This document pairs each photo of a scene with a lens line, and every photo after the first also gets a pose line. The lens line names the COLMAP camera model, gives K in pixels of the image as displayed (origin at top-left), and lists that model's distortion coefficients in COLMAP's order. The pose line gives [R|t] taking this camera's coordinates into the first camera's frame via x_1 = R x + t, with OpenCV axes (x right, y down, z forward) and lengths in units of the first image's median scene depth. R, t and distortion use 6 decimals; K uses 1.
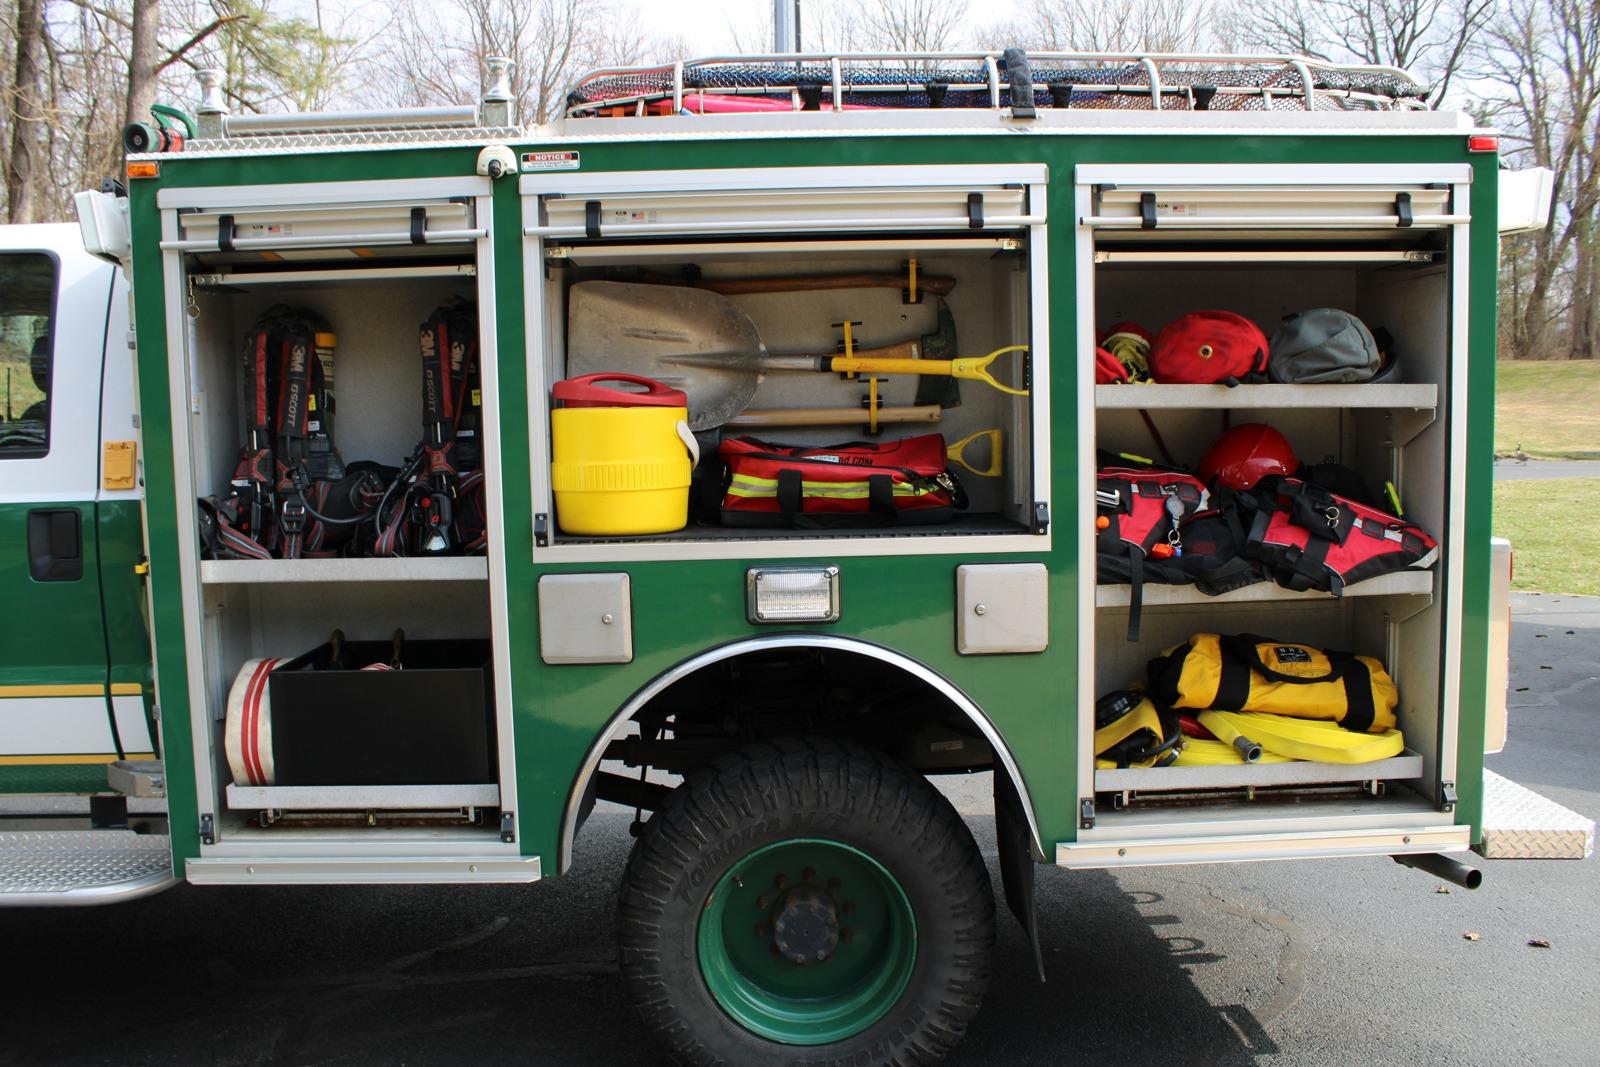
lens RADIAL K [[1335.5, 0, 800.0], [0, 1335.5, 533.5], [0, 0, 1]] dist [-0.169033, 0.157543]
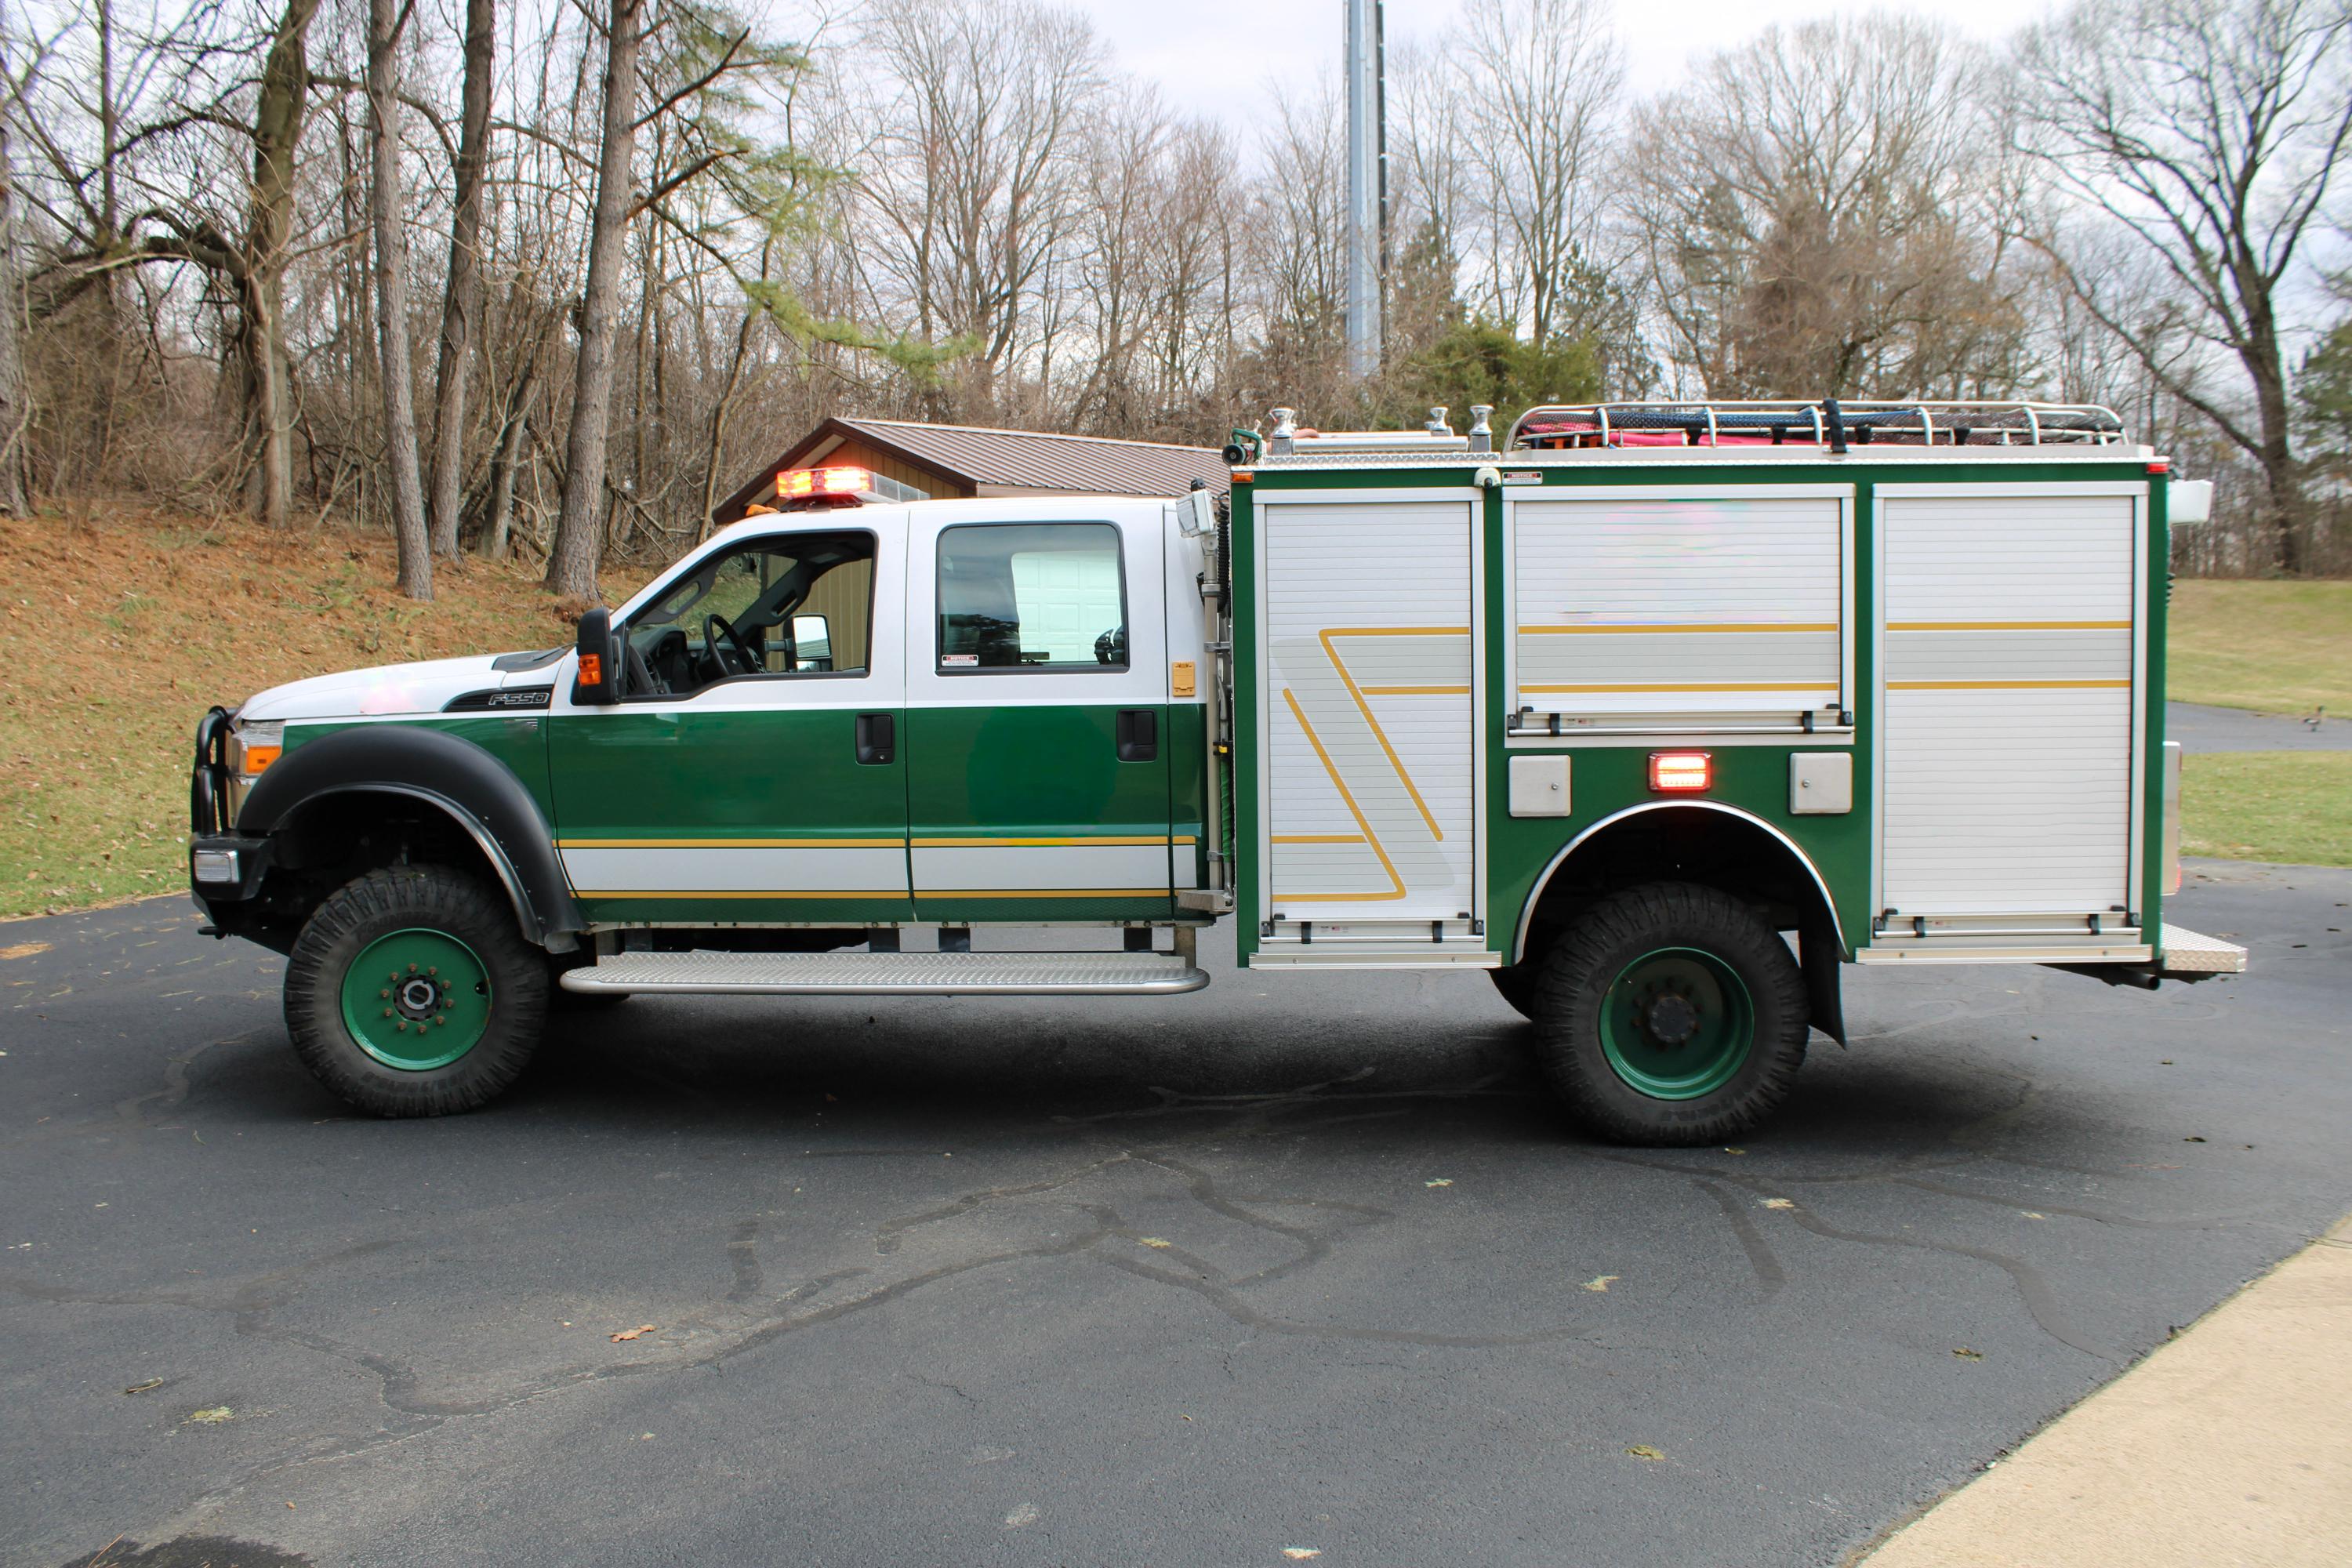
lens RADIAL K [[2013.1, 0, 1176.0], [0, 2013.1, 784.0], [0, 0, 1]] dist [-0.162961, 0.142412]
pose [[0.996623, 0.012671, -0.081128, -0.364951], [-0.014701, 0.999592, -0.024474, 0.116343], [0.080784, 0.025584, 0.996403, -1.190909]]
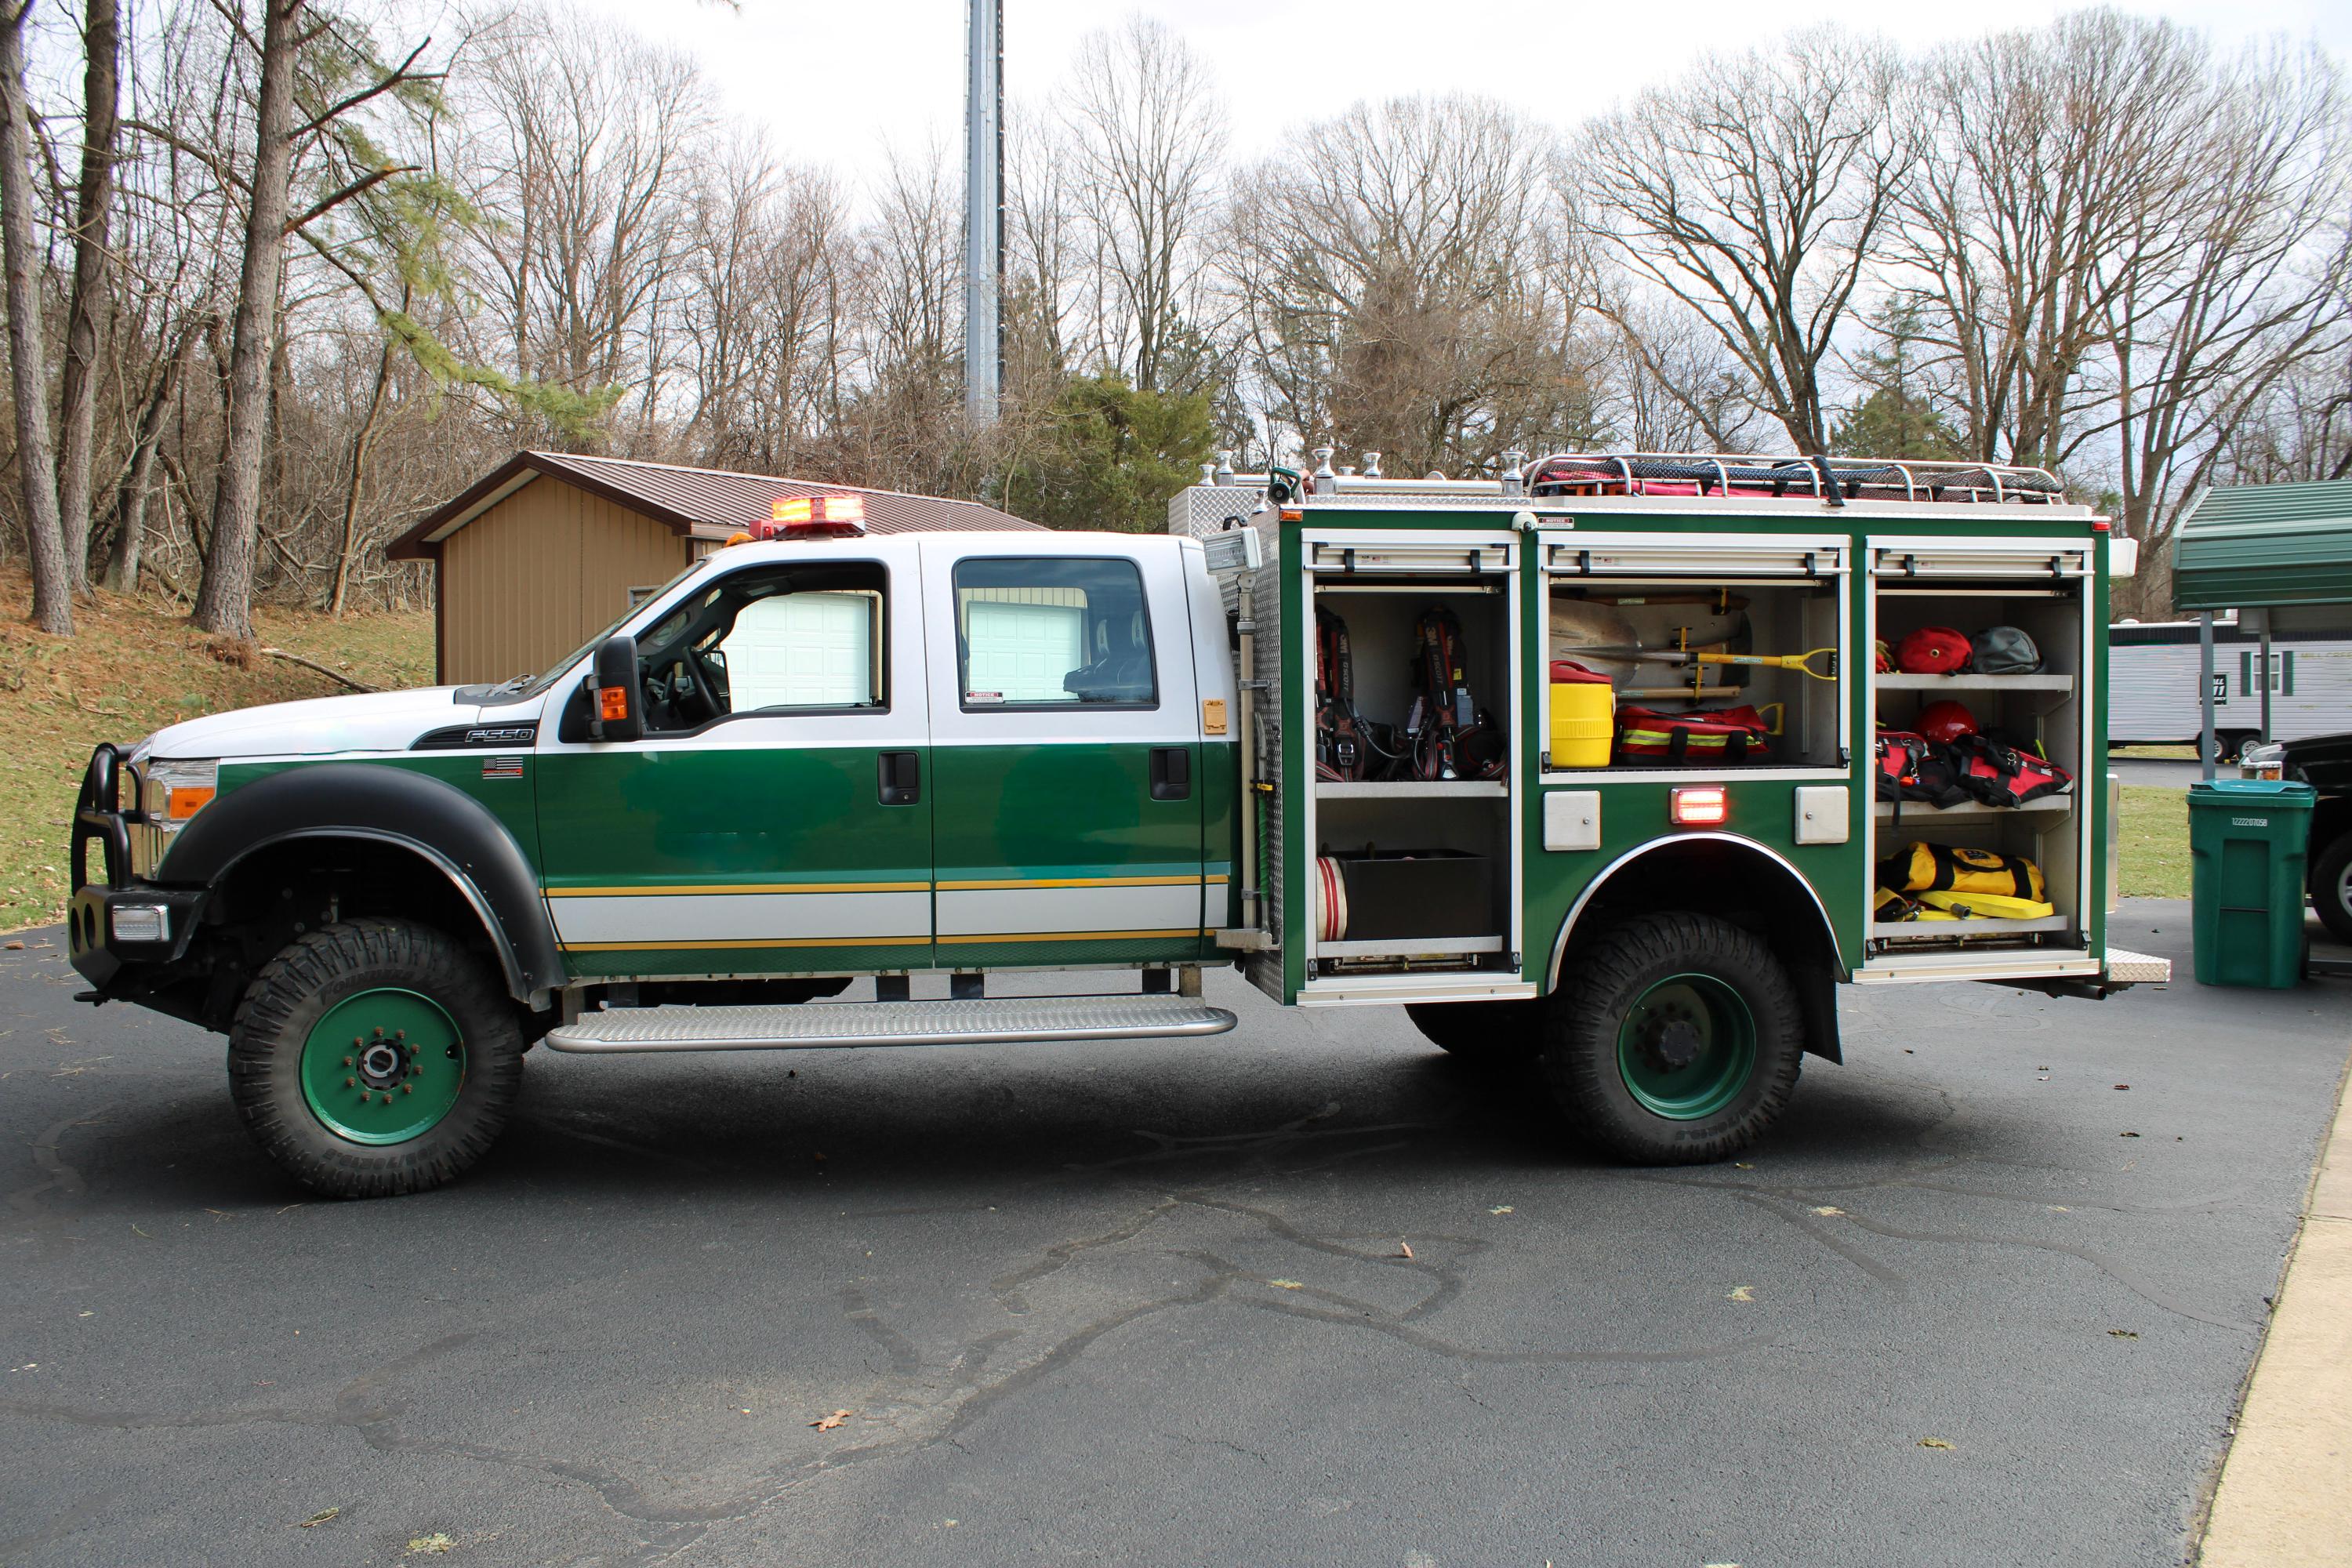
lens RADIAL K [[2000.3, 0, 1176.0], [0, 2000.3, 784.0], [0, 0, 1]] dist [-0.166371, 0.147834]
pose [[0.990245, 0.006364, 0.139189, -0.884798], [0.000508, 0.998785, -0.049282, 0.127843], [-0.139334, 0.048872, 0.989039, -1.139804]]
